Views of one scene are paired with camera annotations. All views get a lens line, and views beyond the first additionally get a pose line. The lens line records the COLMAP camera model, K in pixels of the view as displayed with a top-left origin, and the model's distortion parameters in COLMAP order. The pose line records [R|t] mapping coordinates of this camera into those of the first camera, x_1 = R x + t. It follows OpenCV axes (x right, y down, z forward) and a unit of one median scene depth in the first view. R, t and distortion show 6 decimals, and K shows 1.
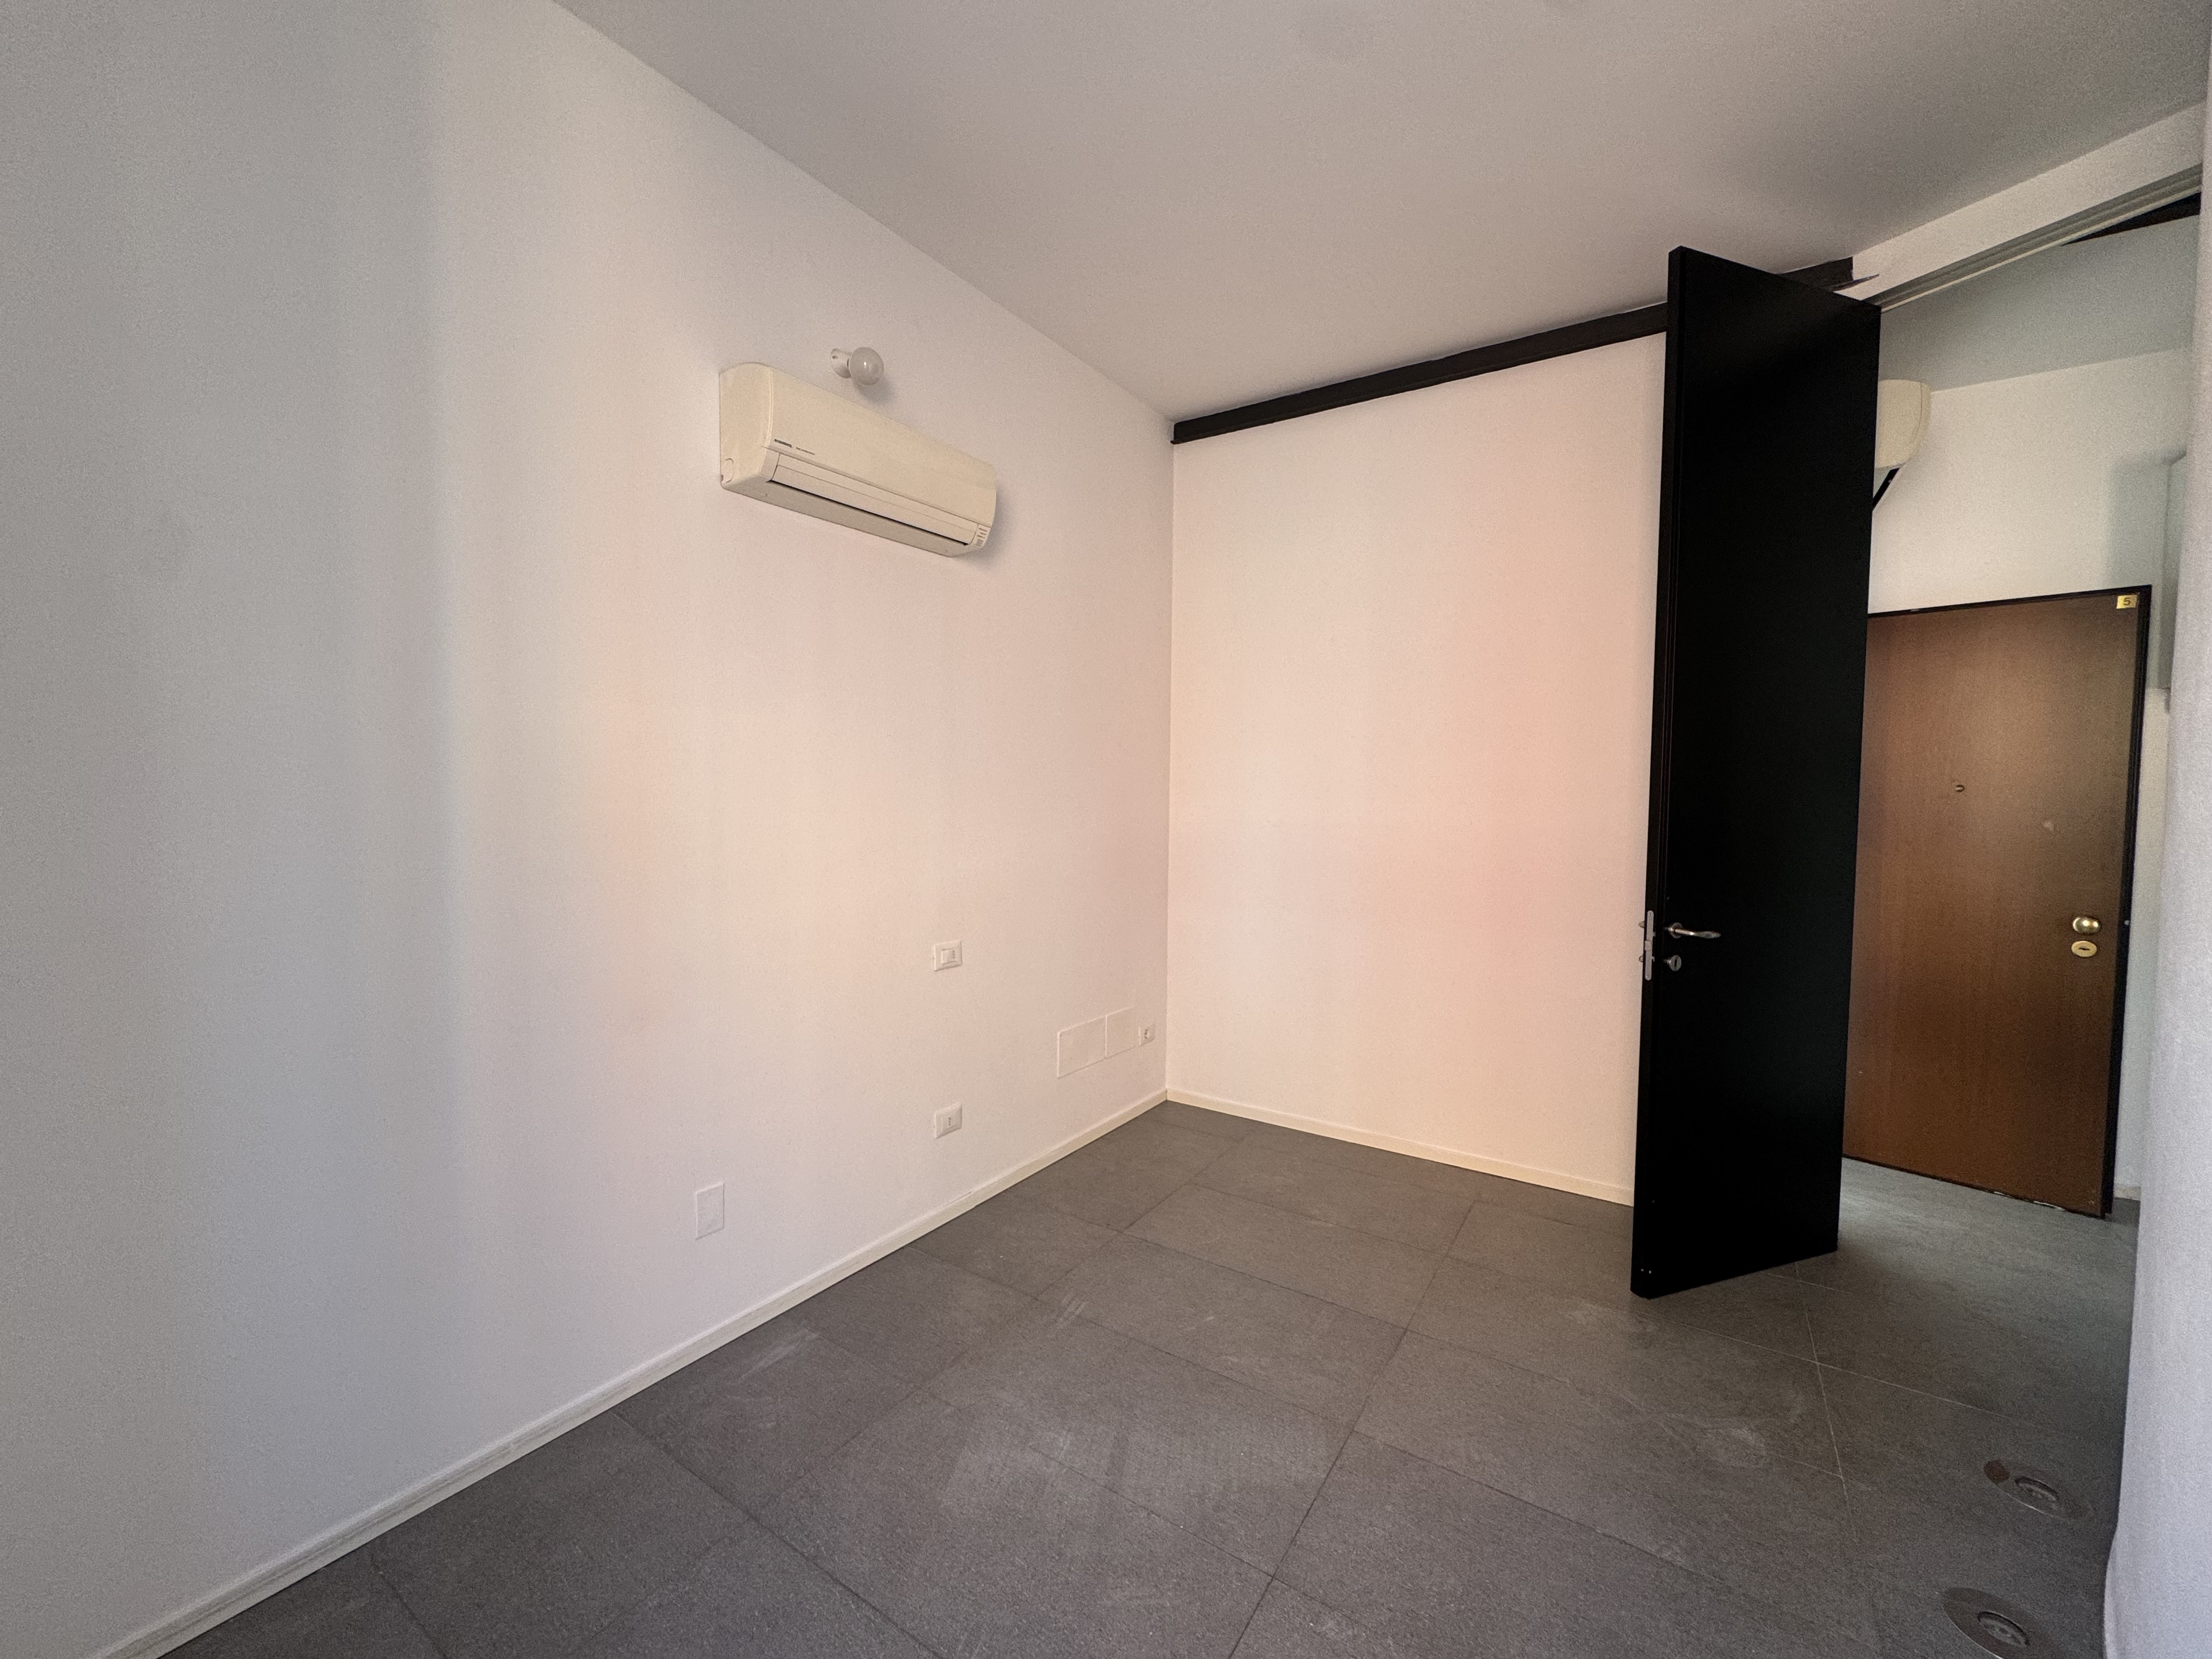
lens RADIAL K [[883.0, 0, 1101.5], [0, 883.0, 835.0], [0, 0, 1]] dist [-0.003454, 0.000501]
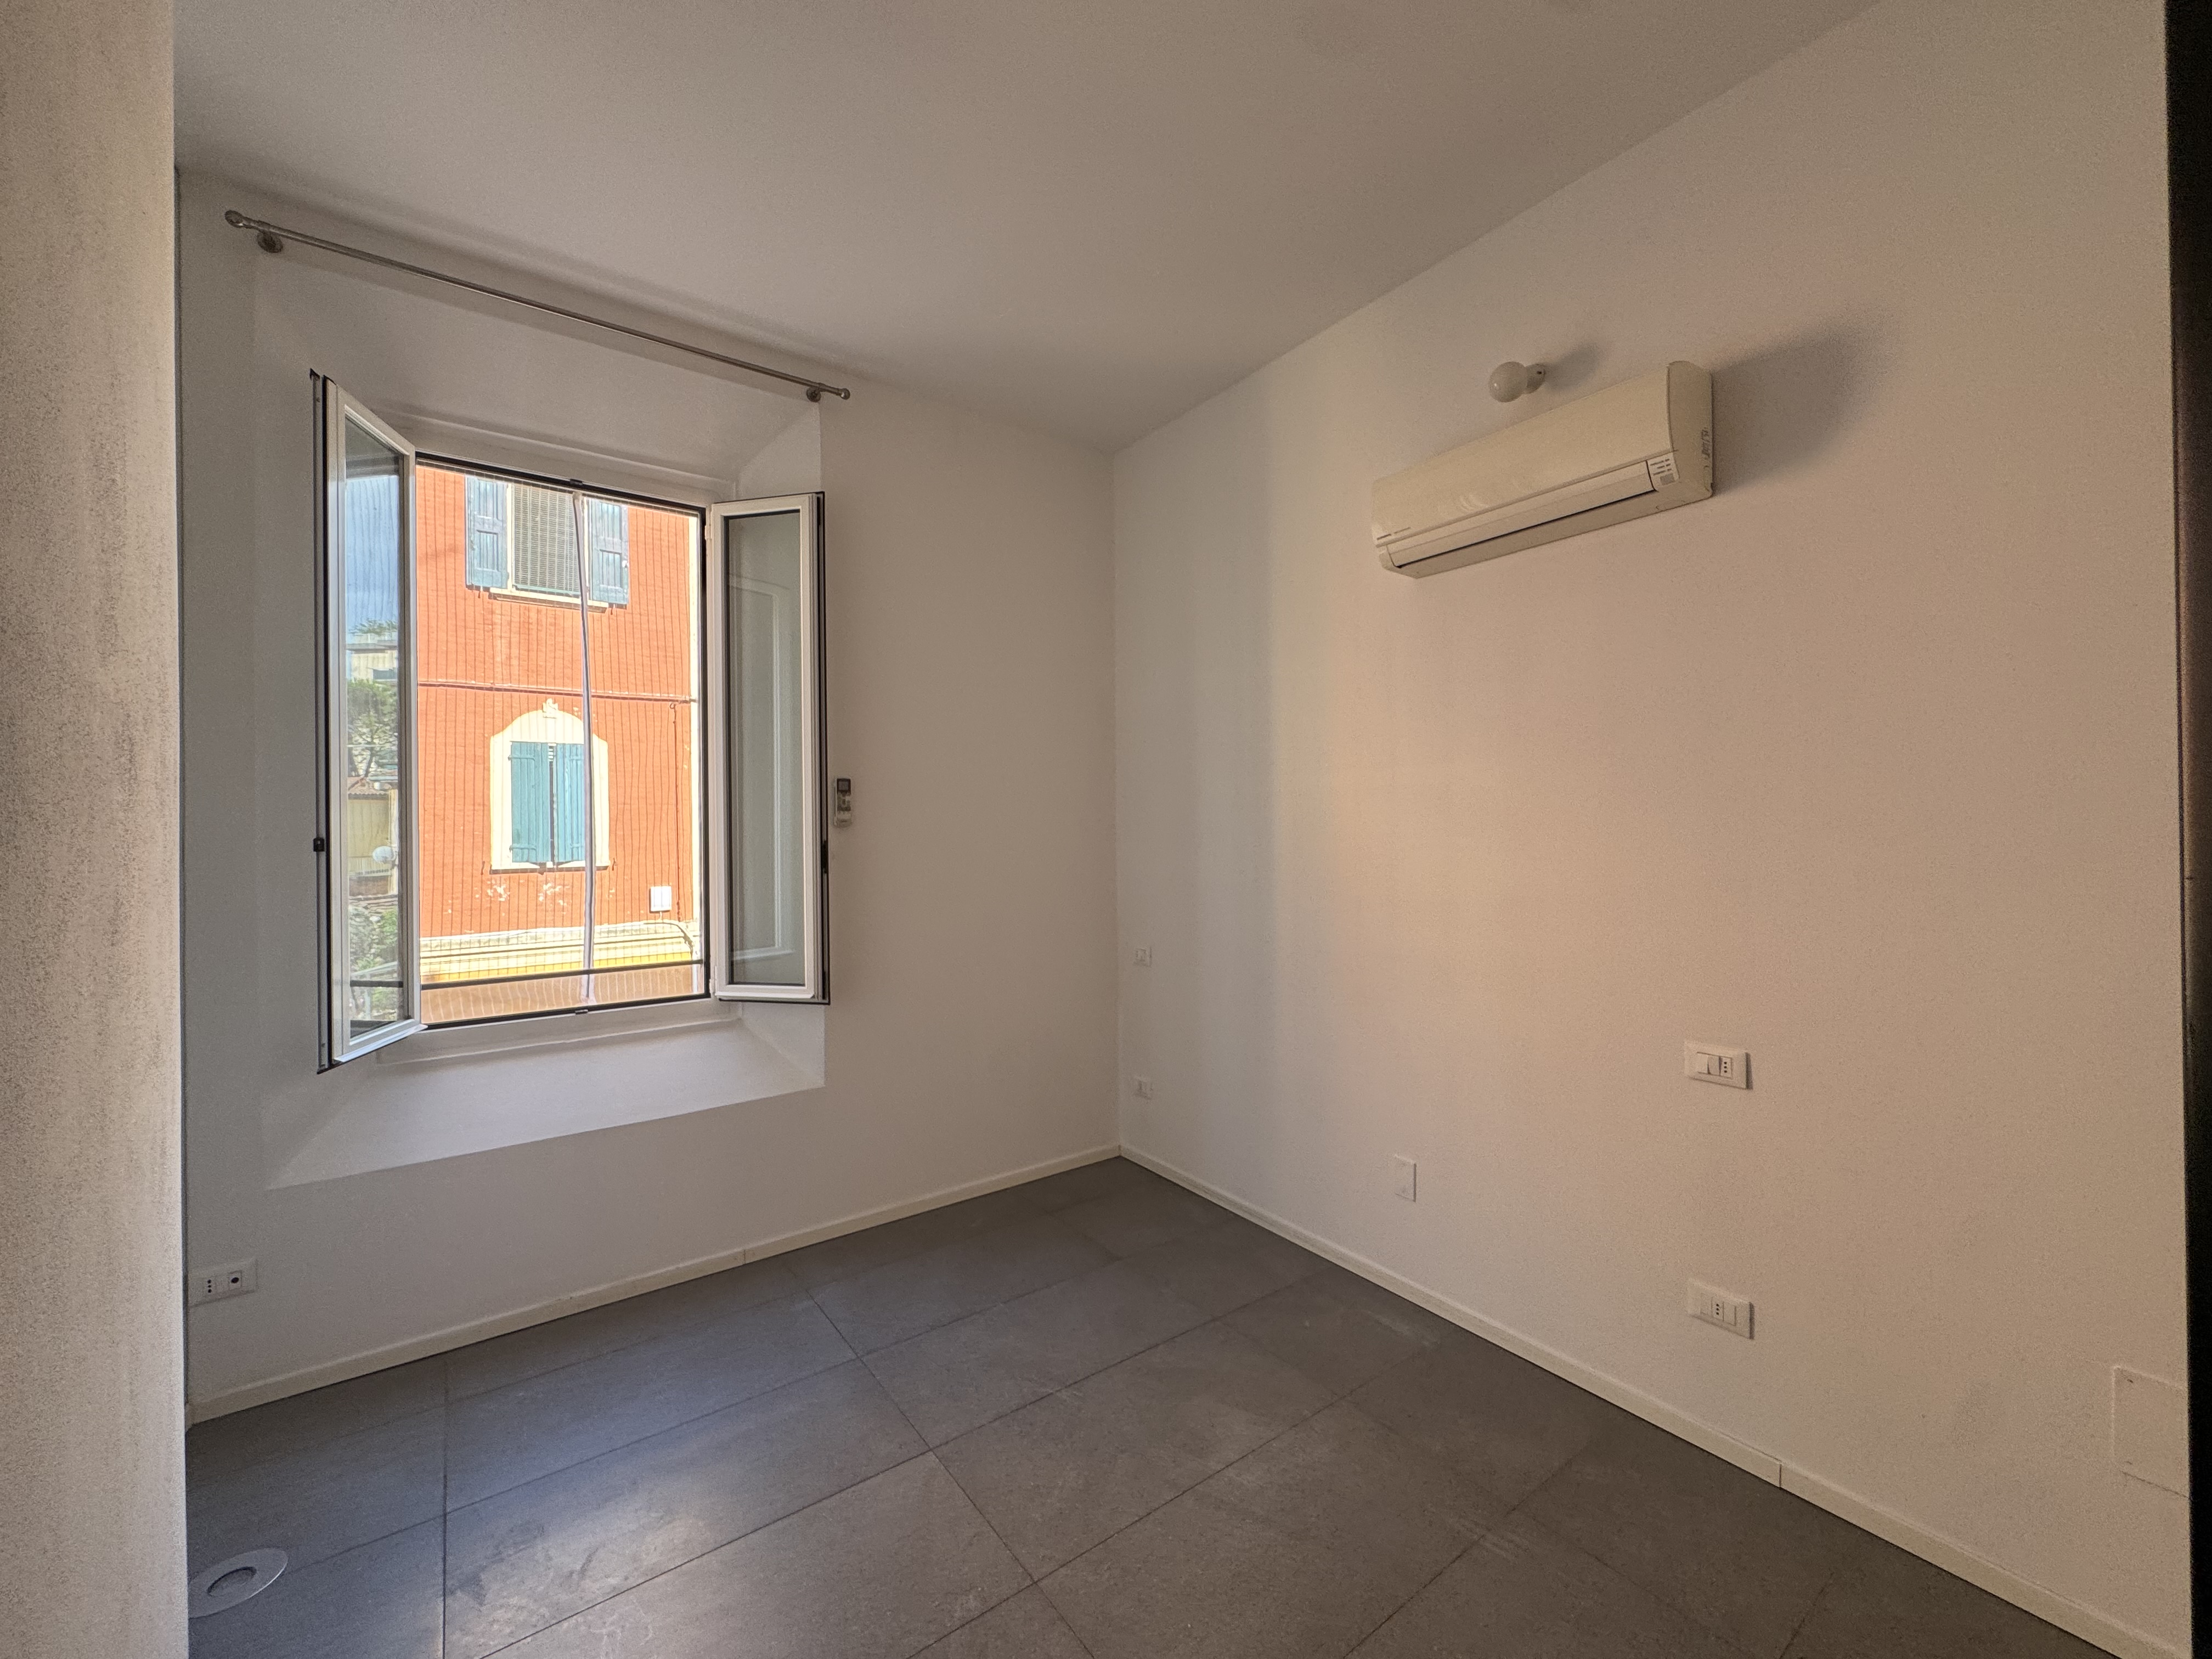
lens RADIAL K [[883.0, 0, 1105.0], [0, 883.0, 828.9], [0, 0, 1]] dist [-0.003454, 0.000501]
pose [[-0.333193, -0.005086, -0.942845, 0.838167], [-0.052787, 0.998518, 0.013268, -0.042936], [0.941380, 0.054191, -0.332968, 1.004011]]
